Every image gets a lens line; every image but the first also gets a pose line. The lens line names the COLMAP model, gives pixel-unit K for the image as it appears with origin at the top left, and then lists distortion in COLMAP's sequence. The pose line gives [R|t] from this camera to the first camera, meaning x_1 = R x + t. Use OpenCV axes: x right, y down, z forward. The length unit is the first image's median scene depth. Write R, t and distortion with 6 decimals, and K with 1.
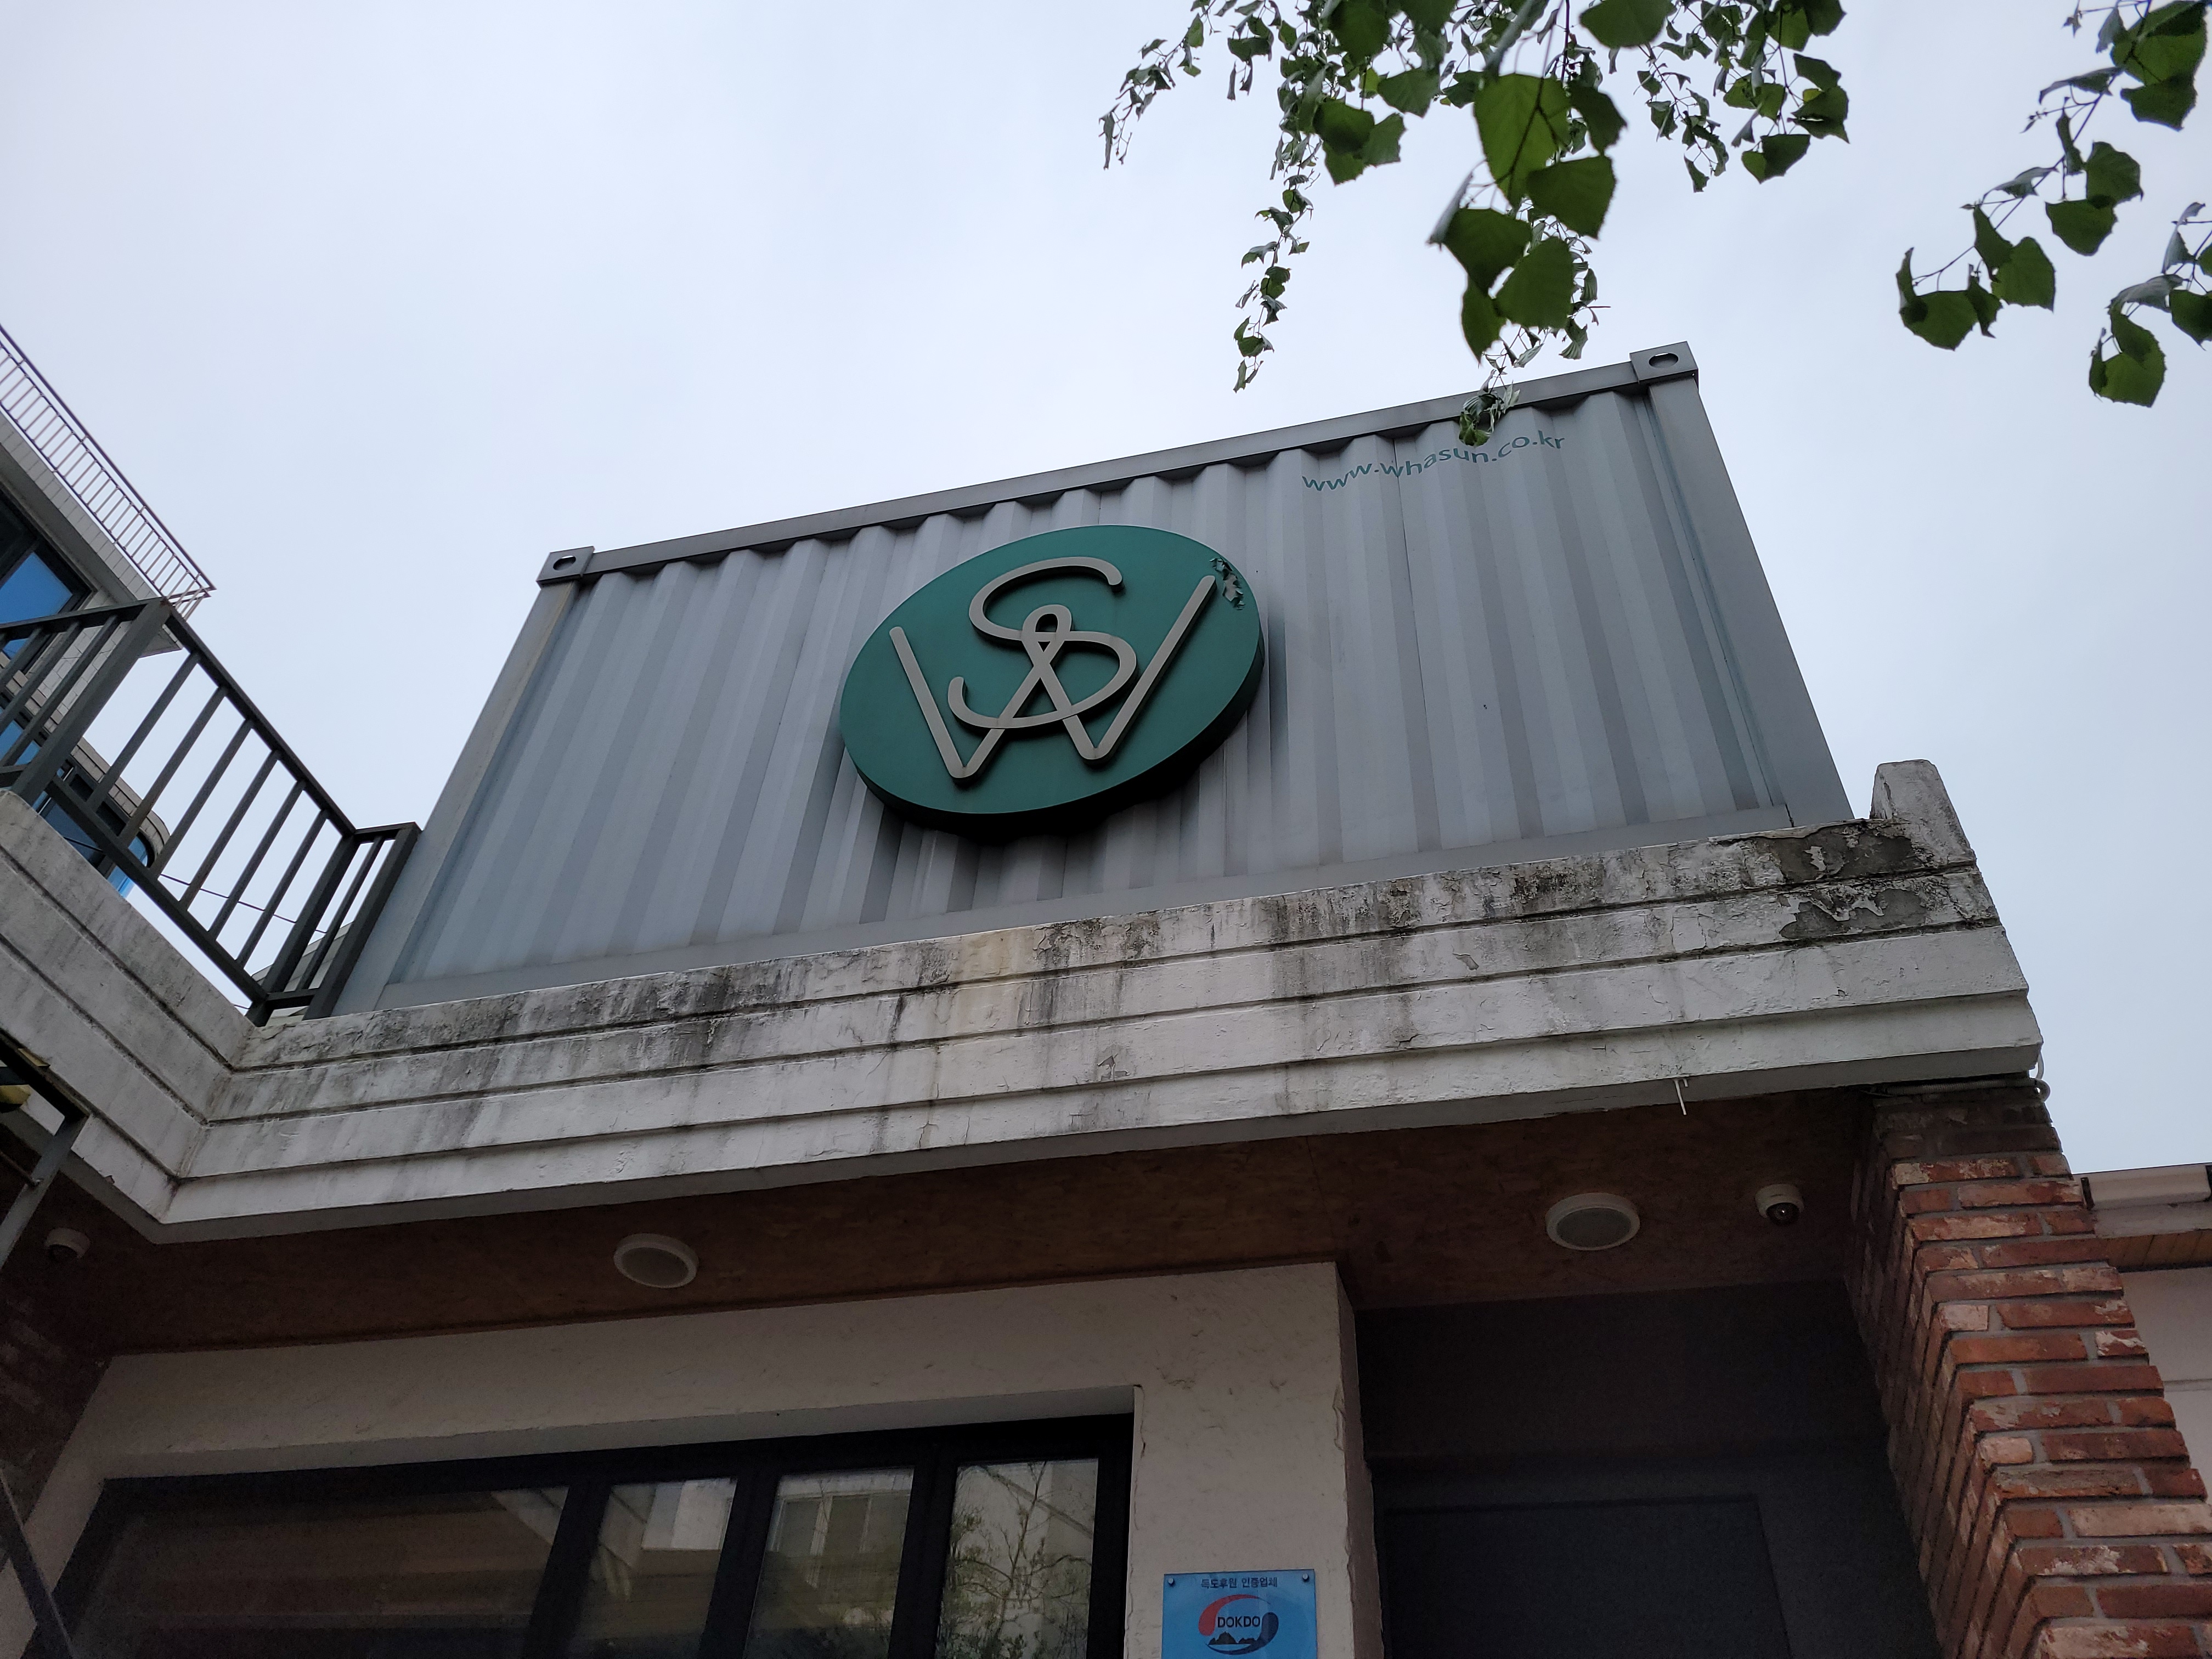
lens RADIAL K [[1650.2, 0, 1110.0], [0, 1650.2, 838.9], [0, 0, 1]] dist [0.072980, -0.054251]
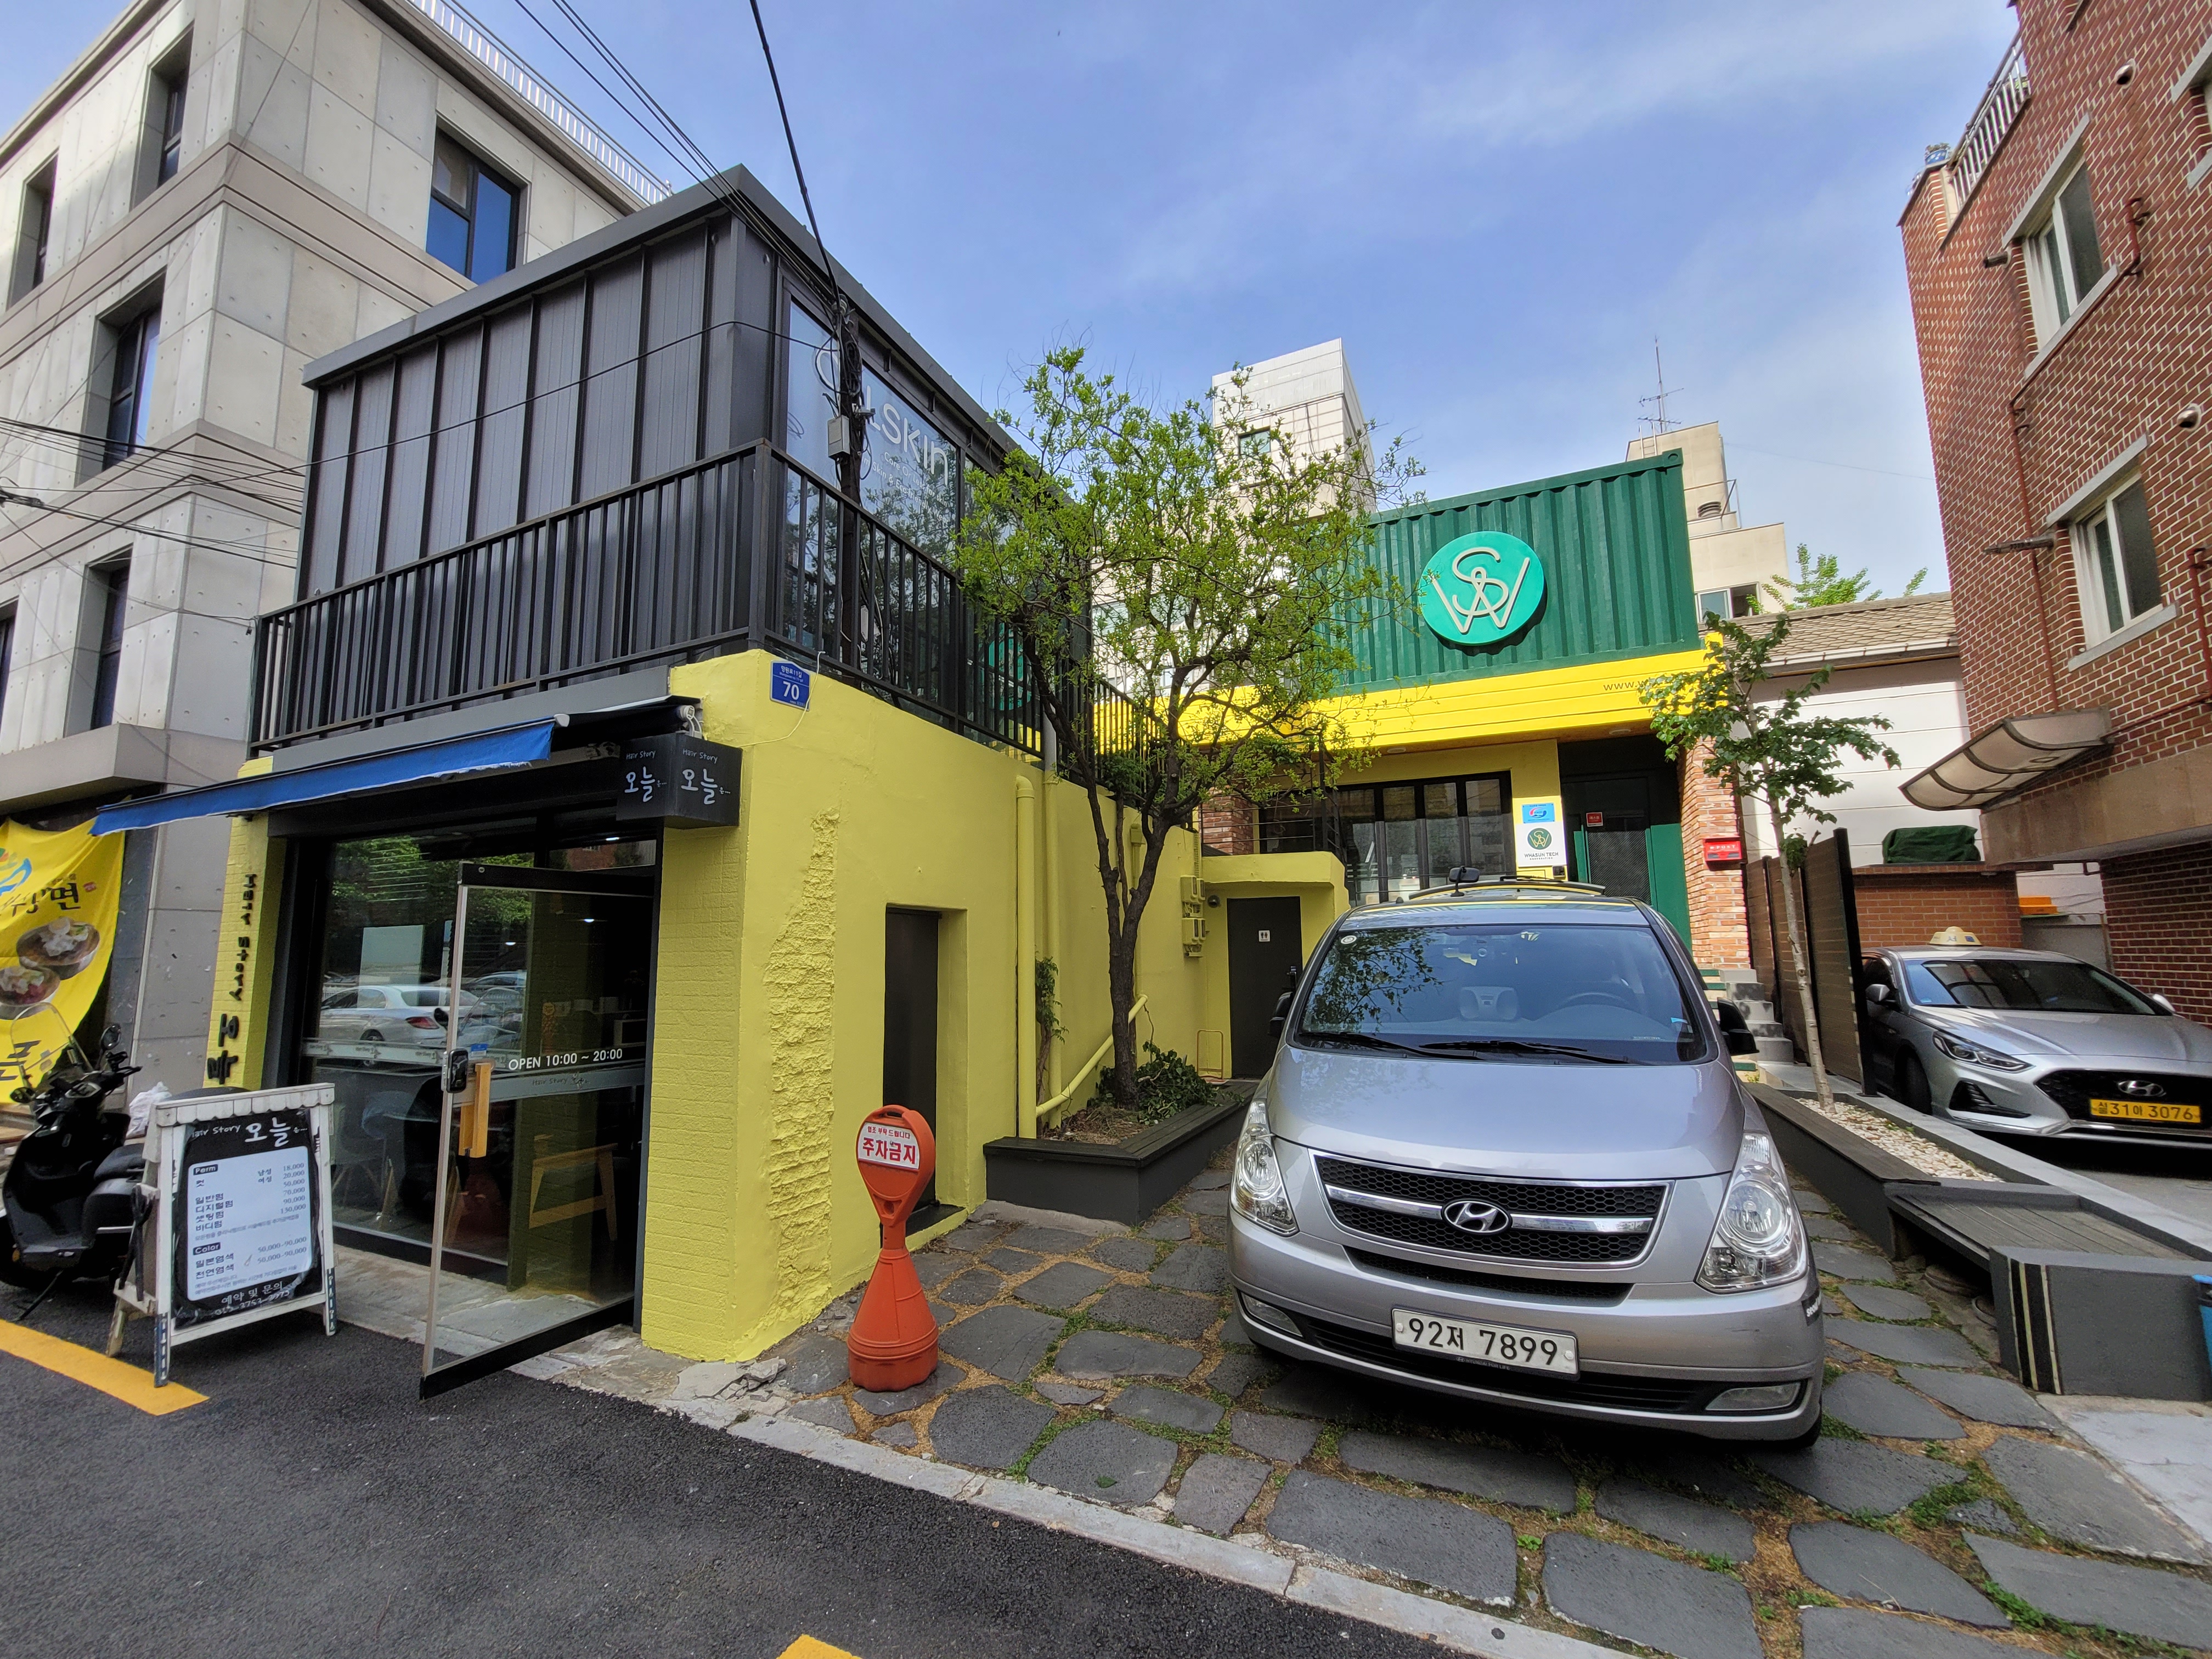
lens RADIAL K [[900.7, 0, 1080.6], [0, 900.7, 845.8], [0, 0, 1]] dist [0.001517, -0.003583]
pose [[0.979727, -0.089558, -0.179202, -0.740874], [0.179265, 0.791234, 0.584648, -1.215399], [0.089431, -0.604920, 0.791248, -1.285328]]
